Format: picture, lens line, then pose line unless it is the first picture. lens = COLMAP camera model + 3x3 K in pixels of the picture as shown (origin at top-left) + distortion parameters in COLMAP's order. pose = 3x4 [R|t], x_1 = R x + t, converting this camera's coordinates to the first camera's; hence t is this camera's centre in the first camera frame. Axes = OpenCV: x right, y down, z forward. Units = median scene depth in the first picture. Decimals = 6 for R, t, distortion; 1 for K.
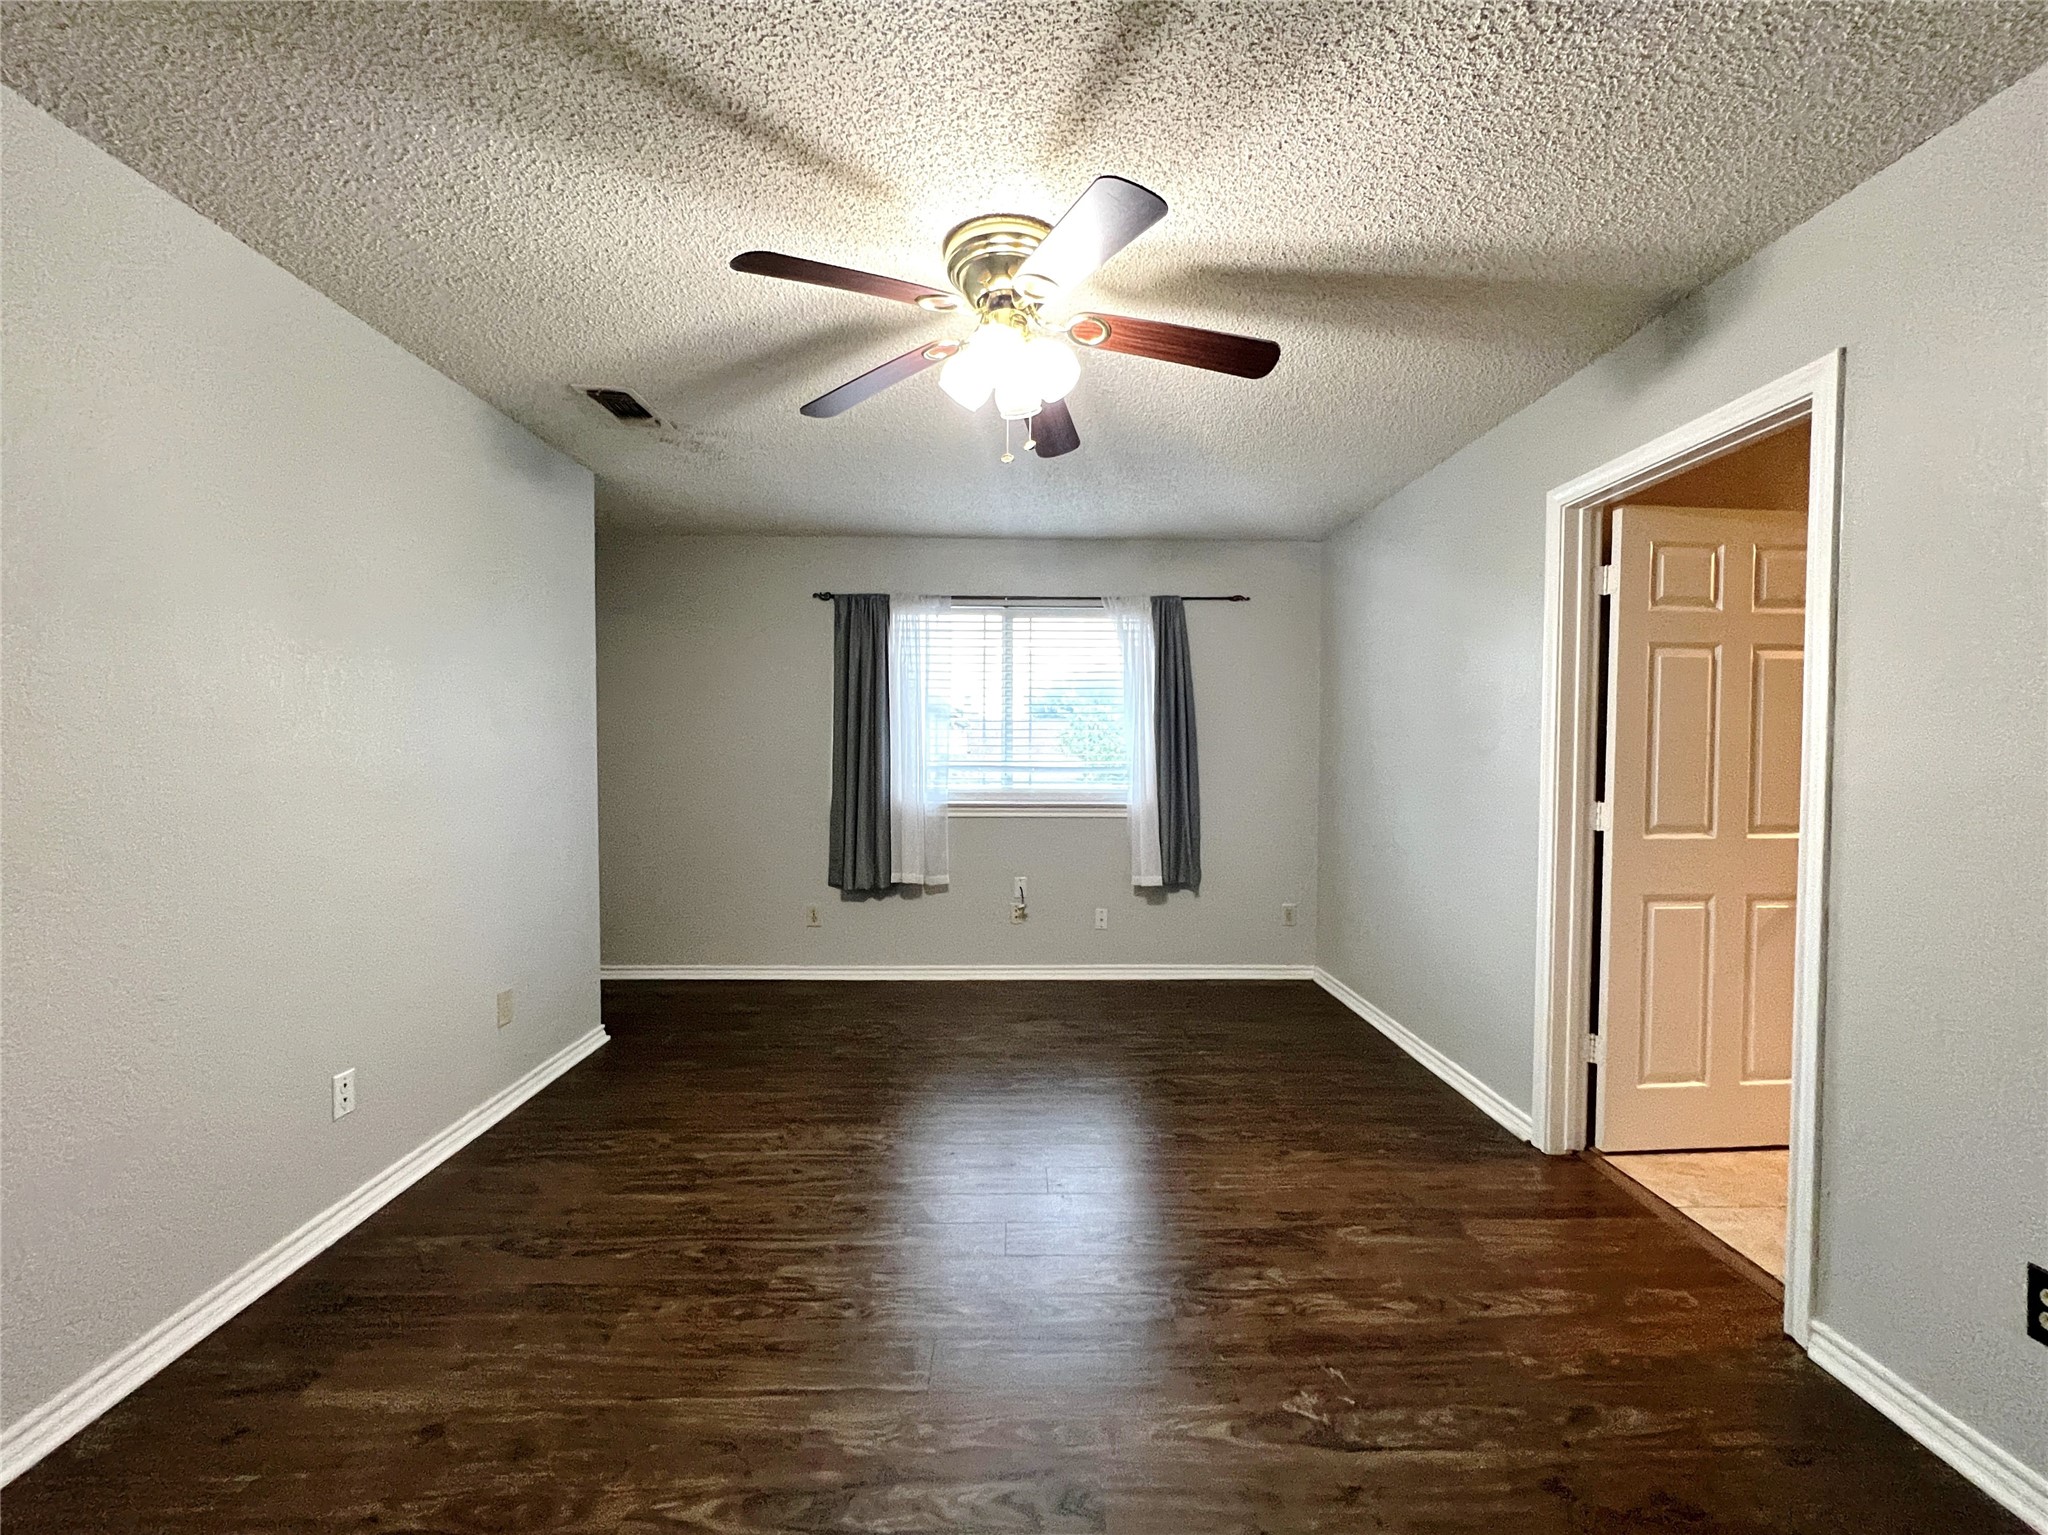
lens RADIAL K [[828.0, 0, 1030.6], [0, 828.0, 766.7], [0, 0, 1]] dist [-0.001820, 0.000720]
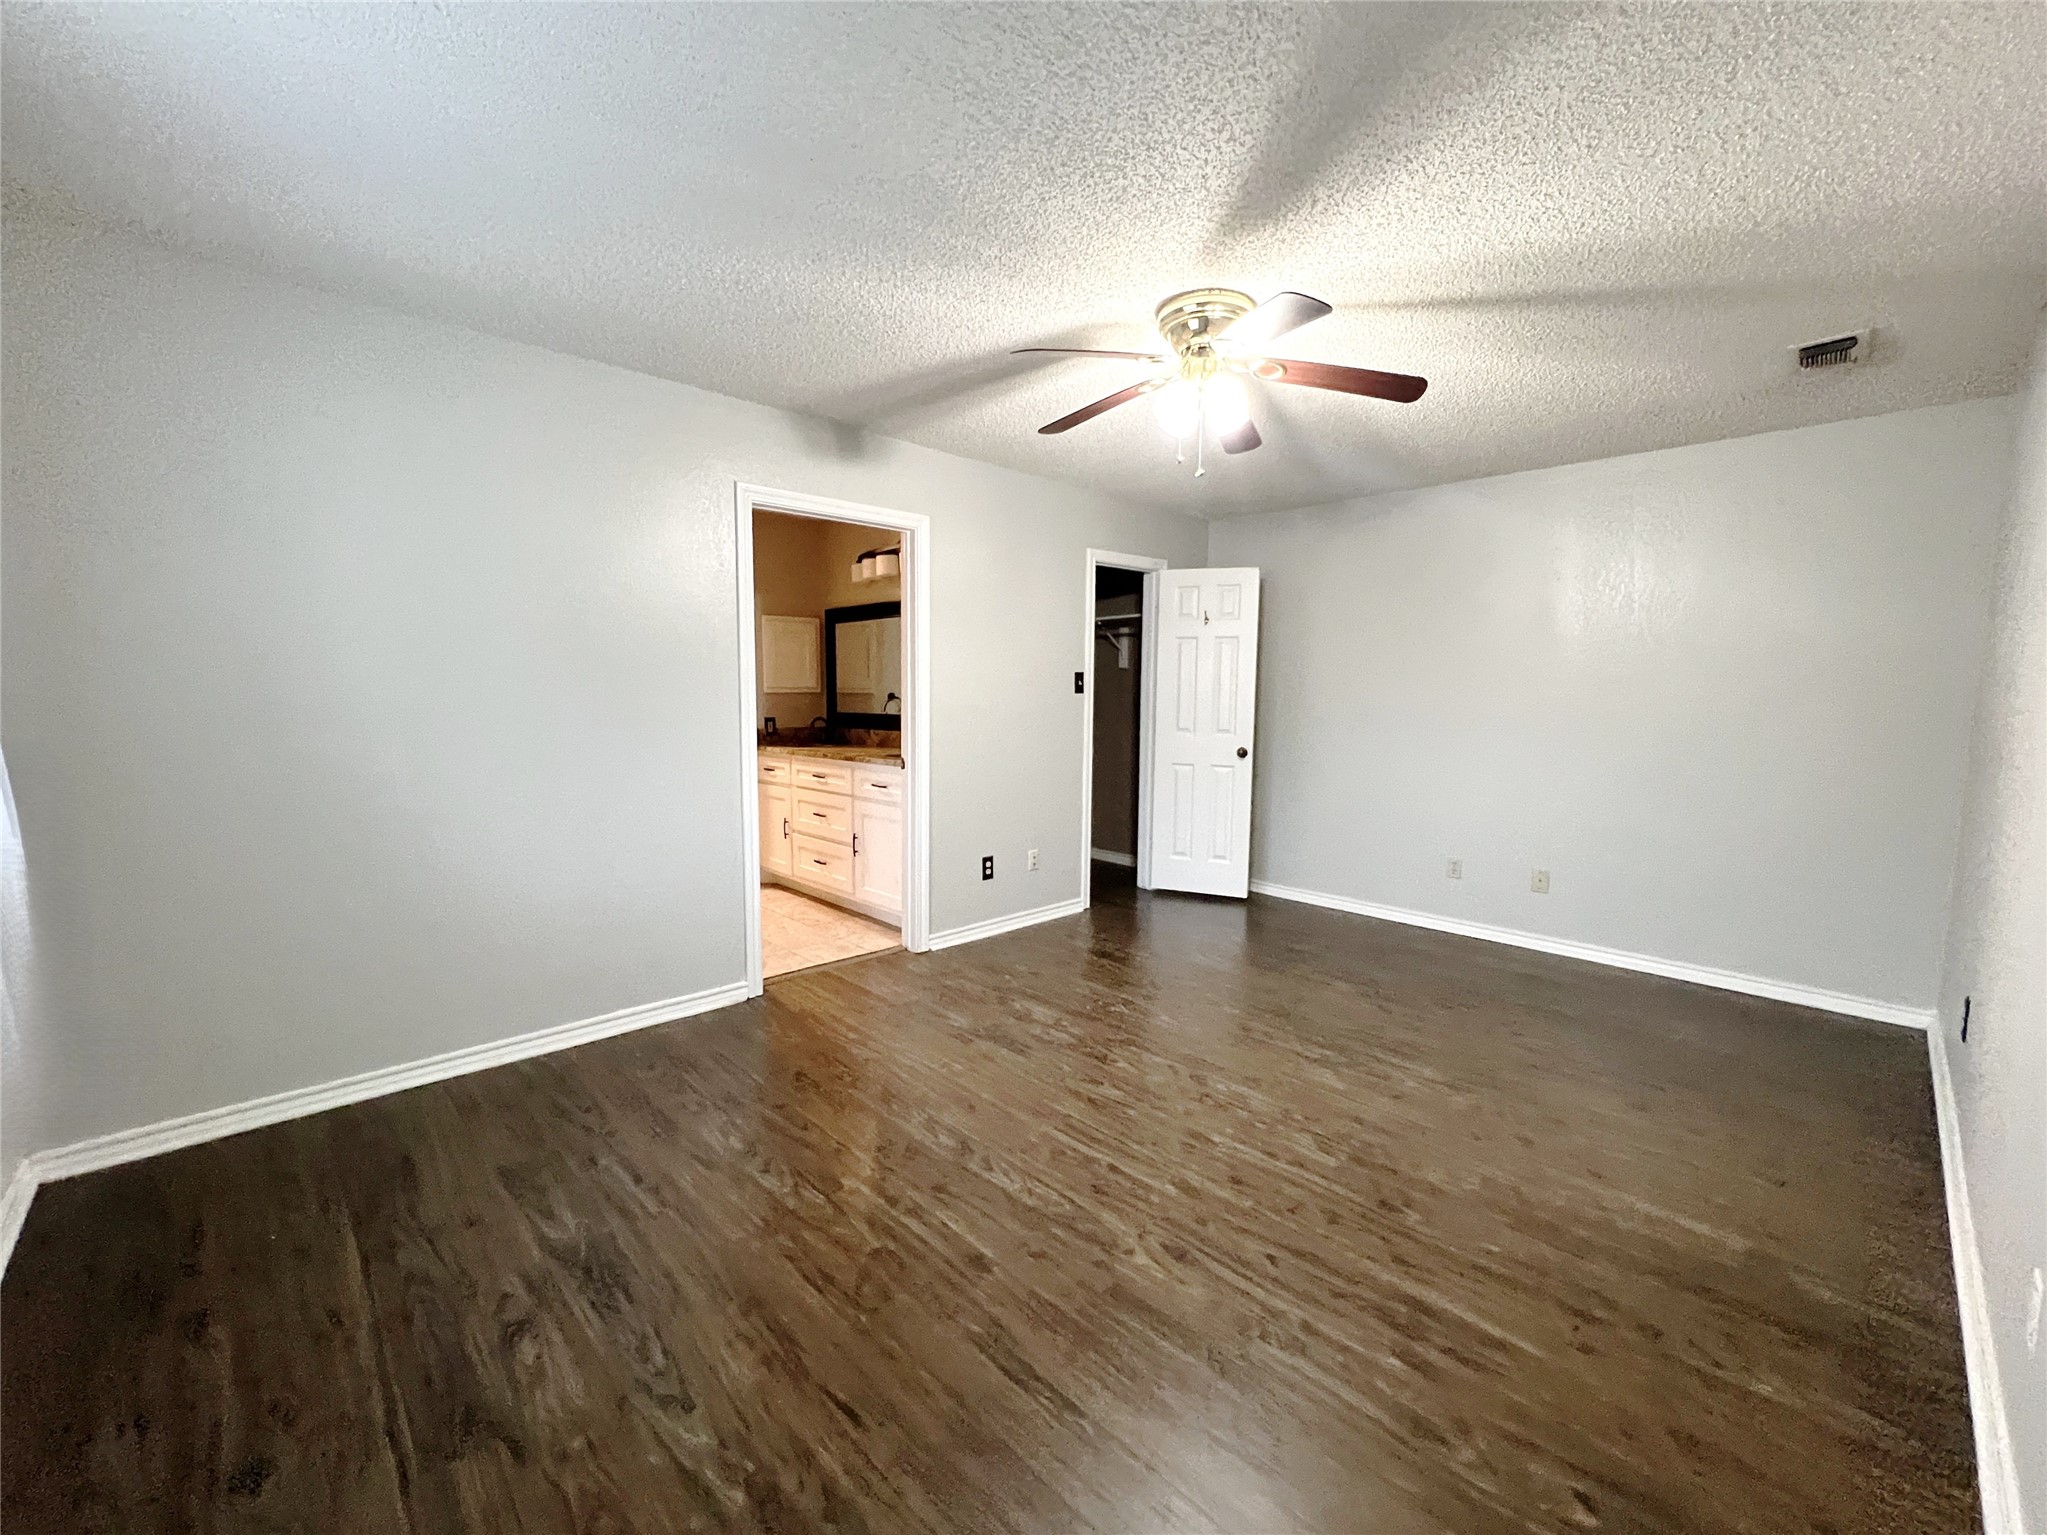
lens RADIAL K [[827.6, 0, 1030.1], [0, 827.6, 766.0], [0, 0, 1]] dist [-0.001820, 0.000720]
pose [[-0.673939, -0.078603, 0.734594, -0.765066], [0.001216, 0.994205, 0.107497, -0.051428], [-0.738786, 0.073339, -0.669938, 1.915948]]
